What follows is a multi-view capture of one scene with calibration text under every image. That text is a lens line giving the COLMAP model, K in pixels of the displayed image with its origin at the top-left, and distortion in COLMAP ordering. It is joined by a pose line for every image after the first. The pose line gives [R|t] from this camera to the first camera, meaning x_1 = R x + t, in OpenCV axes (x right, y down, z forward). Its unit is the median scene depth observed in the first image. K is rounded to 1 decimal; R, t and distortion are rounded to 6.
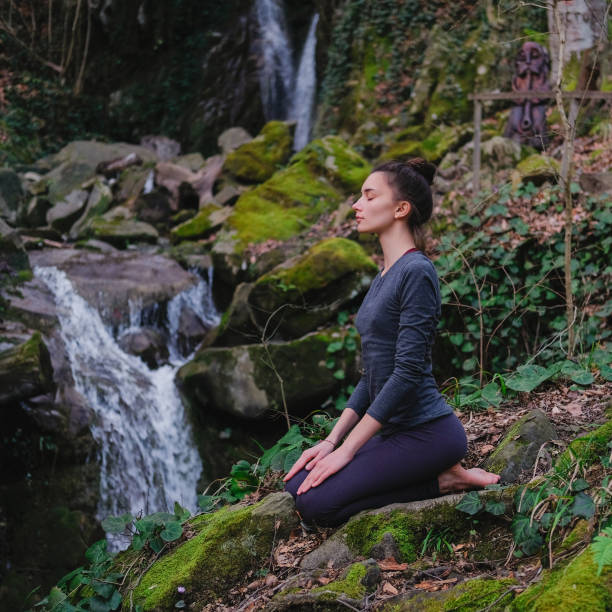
lens RADIAL K [[1718.7, 0, 361.0], [0, 1718.7, 305.7], [0, 0, 1]] dist [-0.026282, 0.139981]
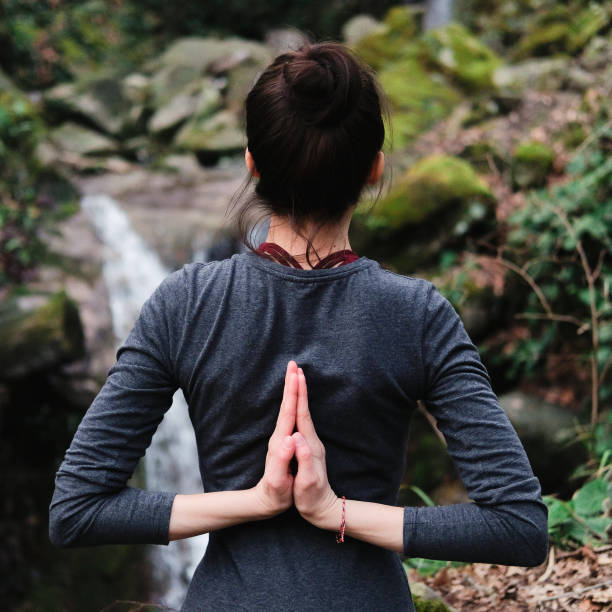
lens RADIAL K [[1511.2, 0, 282.7], [0, 1511.2, 306.6], [0, 0, 1]] dist [0.027152, 0.537483]
pose [[0.984207, -0.008463, -0.176821, 0.034135], [0.024123, 0.995951, 0.086606, -0.029942], [0.175372, -0.089504, 0.980425, 0.272361]]
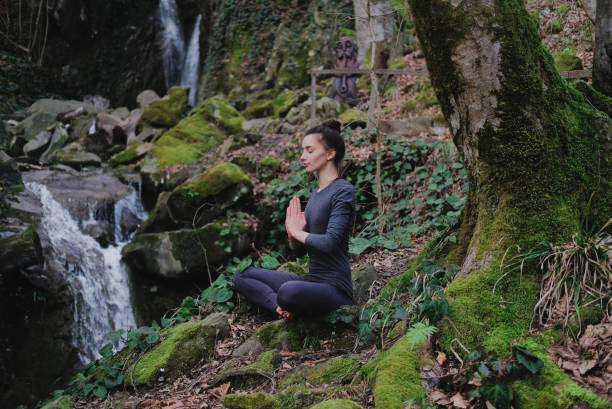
lens RADIAL K [[1186.5, 0, 340.7], [0, 1186.5, 203.7], [0, 0, 1]] dist [-0.059550, 0.441830]
pose [[0.994348, -0.007136, 0.105925, -0.021638], [0.007698, 0.999958, -0.004896, 0.003762], [-0.105886, 0.005684, 0.994362, -0.072923]]
